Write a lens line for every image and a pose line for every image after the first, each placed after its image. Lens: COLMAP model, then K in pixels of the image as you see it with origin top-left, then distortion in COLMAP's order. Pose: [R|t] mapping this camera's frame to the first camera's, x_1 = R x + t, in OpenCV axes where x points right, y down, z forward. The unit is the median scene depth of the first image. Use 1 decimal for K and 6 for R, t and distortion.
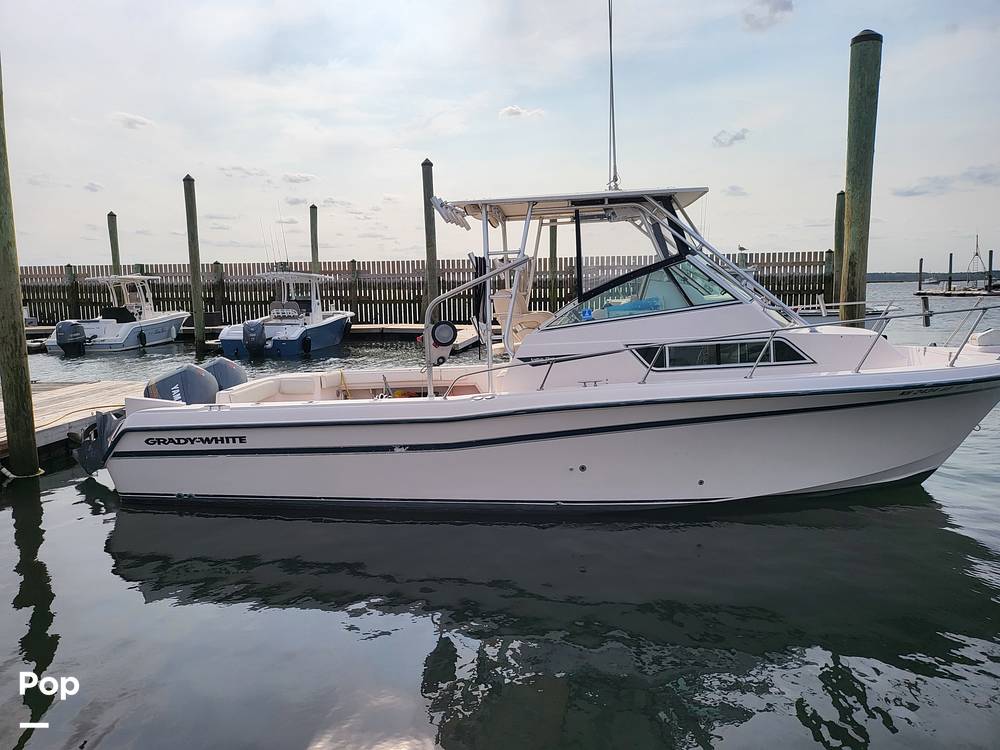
lens RADIAL K [[703.3, 0, 500.0], [0, 703.3, 375.0], [0, 0, 1]] dist [0.013962, -0.004306]
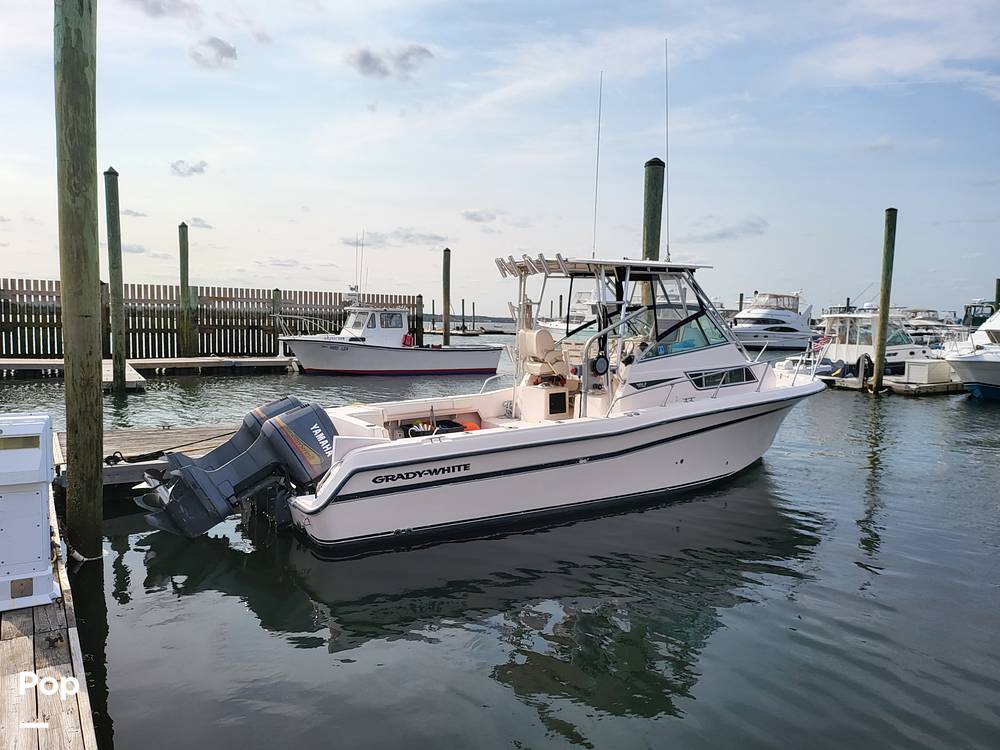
lens RADIAL K [[697.1, 0, 501.6], [0, 697.1, 407.1], [0, 0, 1]] dist [-0.004280, -0.002929]
pose [[0.759589, -0.045414, 0.648815, -0.983665], [0.046372, 0.998802, 0.015621, -0.010986], [-0.648748, 0.018221, 0.760785, 0.173920]]
